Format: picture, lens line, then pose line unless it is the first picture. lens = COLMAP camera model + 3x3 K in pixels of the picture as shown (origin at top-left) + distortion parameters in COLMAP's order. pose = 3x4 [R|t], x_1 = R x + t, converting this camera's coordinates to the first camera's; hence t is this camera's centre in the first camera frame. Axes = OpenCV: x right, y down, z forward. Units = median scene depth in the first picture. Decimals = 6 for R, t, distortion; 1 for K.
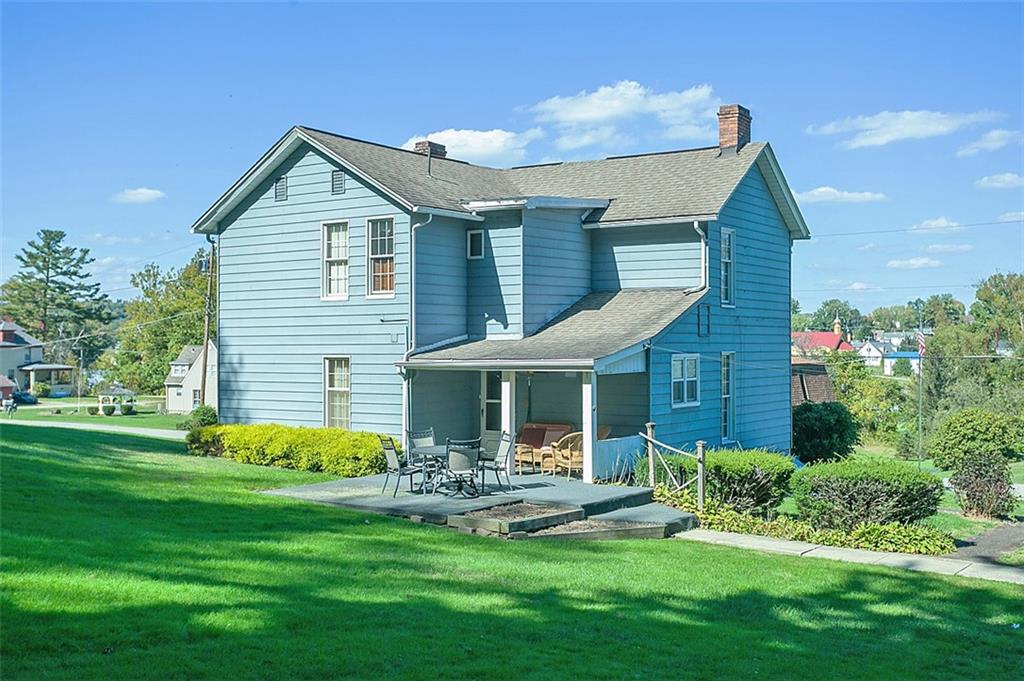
lens RADIAL K [[1151.1, 0, 512.0], [0, 1151.1, 340.5], [0, 0, 1]] dist [0.081980, 0.014181]
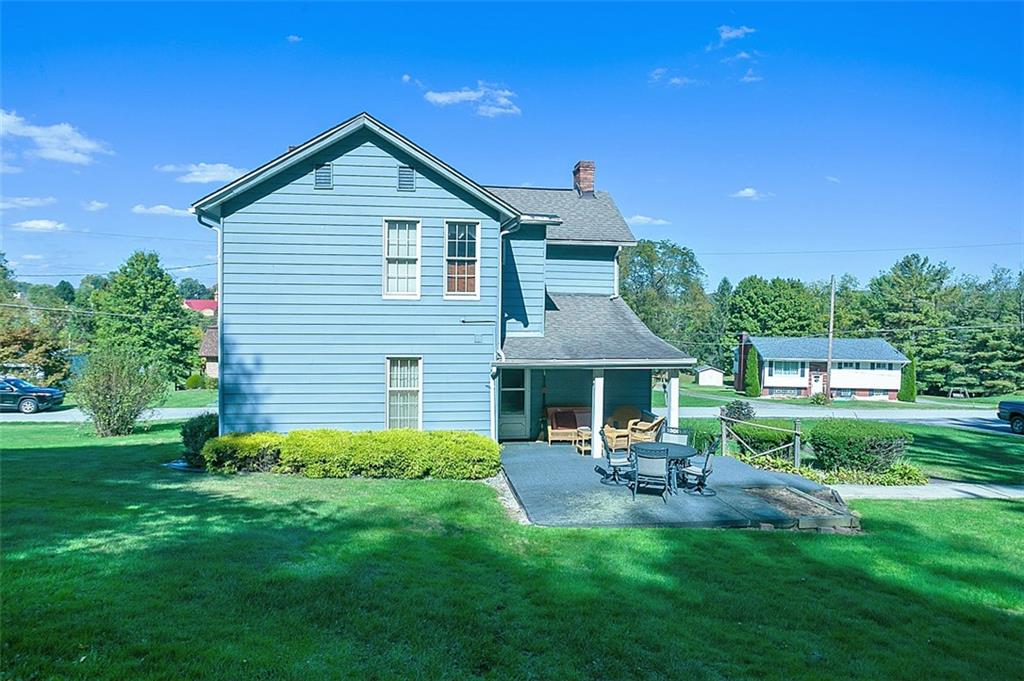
lens RADIAL K [[667.7, 0, 512.0], [0, 667.7, 340.5], [0, 0, 1]] dist [-0.001520, -0.000560]
pose [[0.730402, -0.020693, 0.682704, -0.471413], [-0.016899, 0.998687, 0.048350, -0.028777], [-0.682808, -0.046852, 0.729094, 0.514823]]
